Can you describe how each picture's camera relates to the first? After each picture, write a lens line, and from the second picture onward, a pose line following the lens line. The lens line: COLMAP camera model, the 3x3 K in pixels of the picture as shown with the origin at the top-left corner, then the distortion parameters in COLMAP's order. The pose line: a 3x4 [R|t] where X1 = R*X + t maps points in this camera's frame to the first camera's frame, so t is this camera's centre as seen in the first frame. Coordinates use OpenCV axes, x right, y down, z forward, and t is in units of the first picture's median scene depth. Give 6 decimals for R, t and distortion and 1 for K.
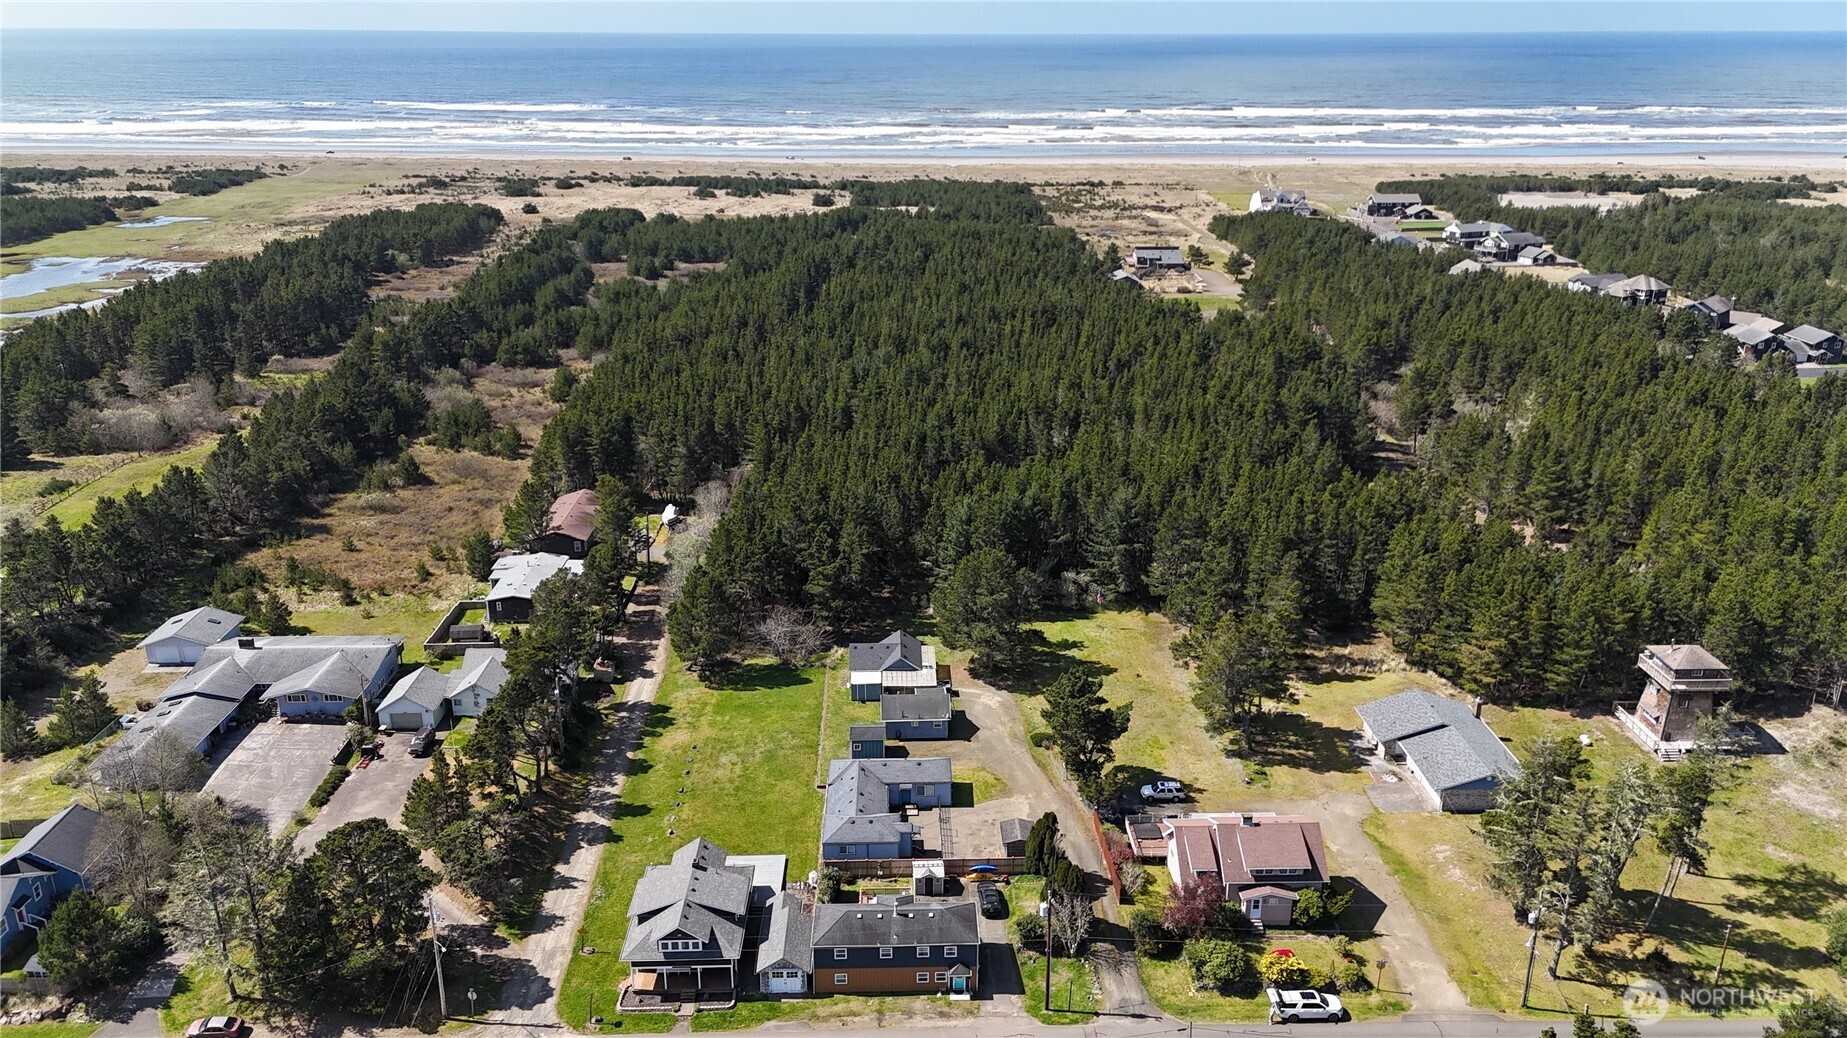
lens RADIAL K [[1348.0, 0, 930.9], [0, 1348.0, 515.1], [0, 0, 1]] dist [0.086667, -0.077958]
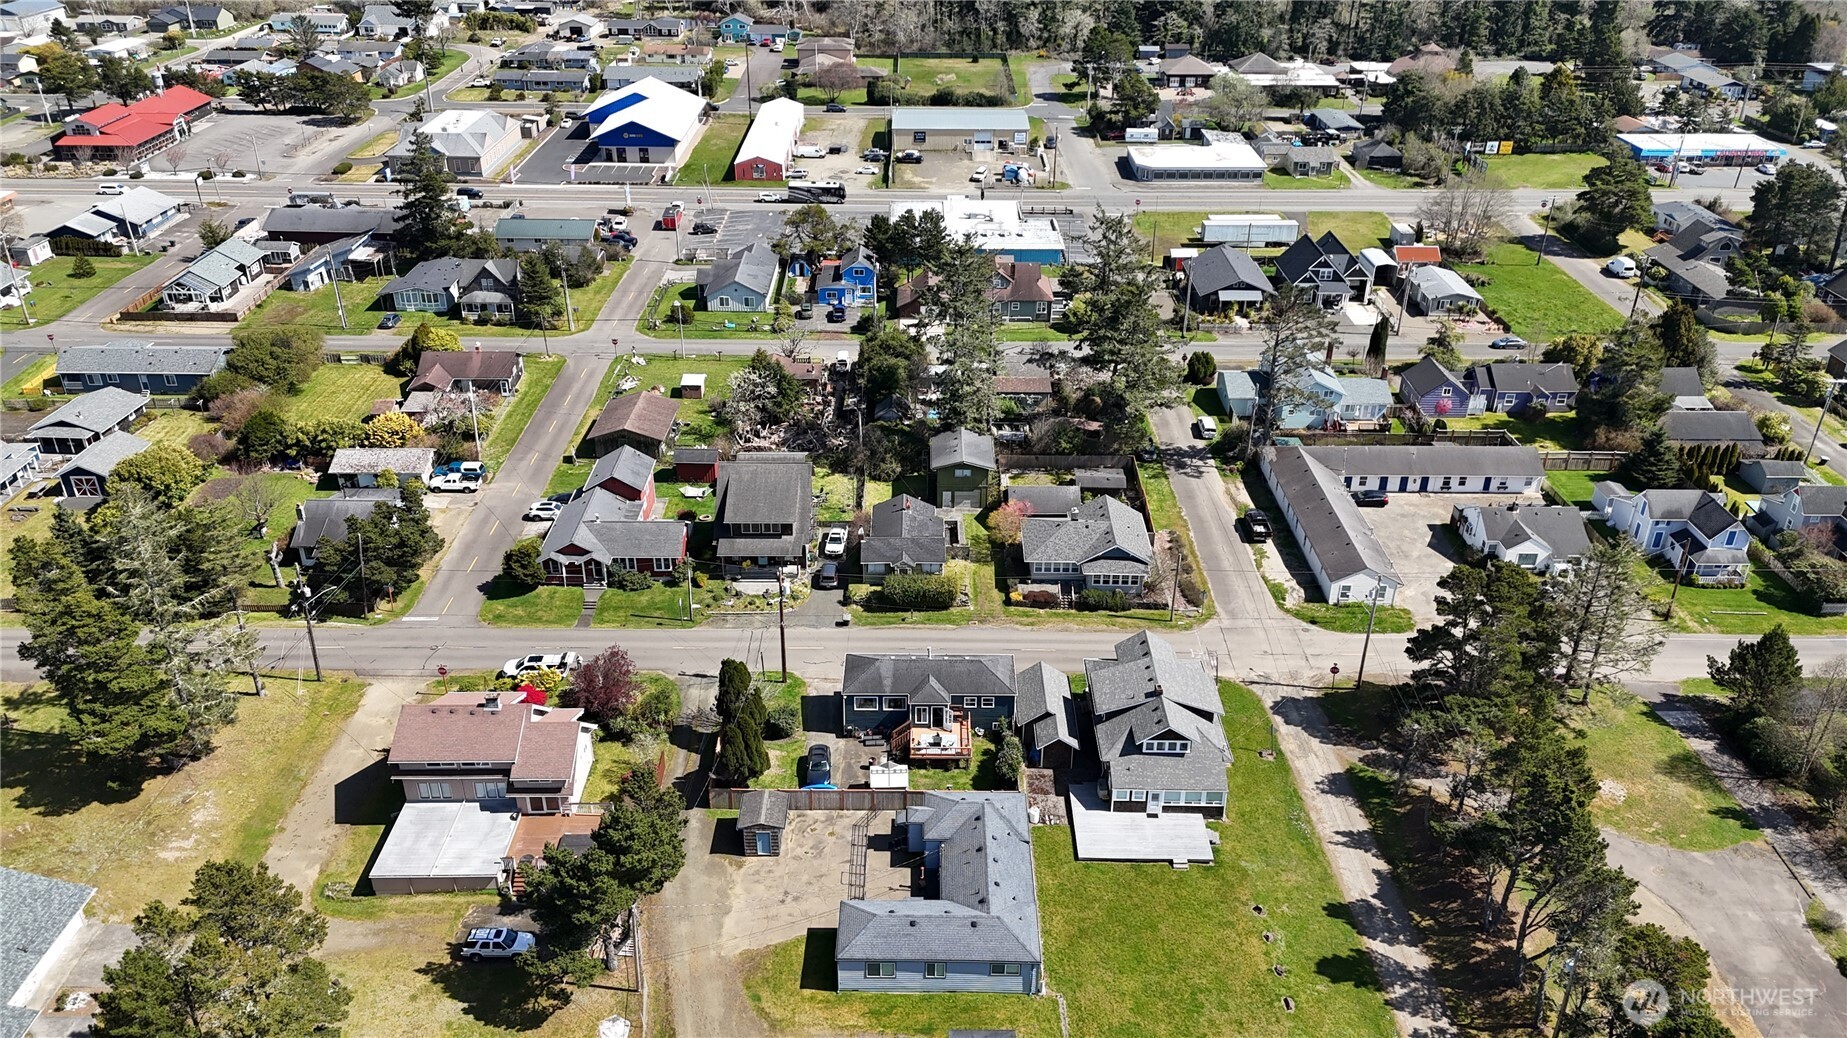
lens RADIAL K [[1327.3, 0, 923.5], [0, 1327.3, 519.0], [0, 0, 1]] dist [0.086587, -0.085486]
pose [[-0.999545, -0.019042, 0.023414, -0.039310], [0.004857, 0.664223, 0.747519, -0.445025], [-0.029786, 0.747292, -0.663828, 1.456221]]
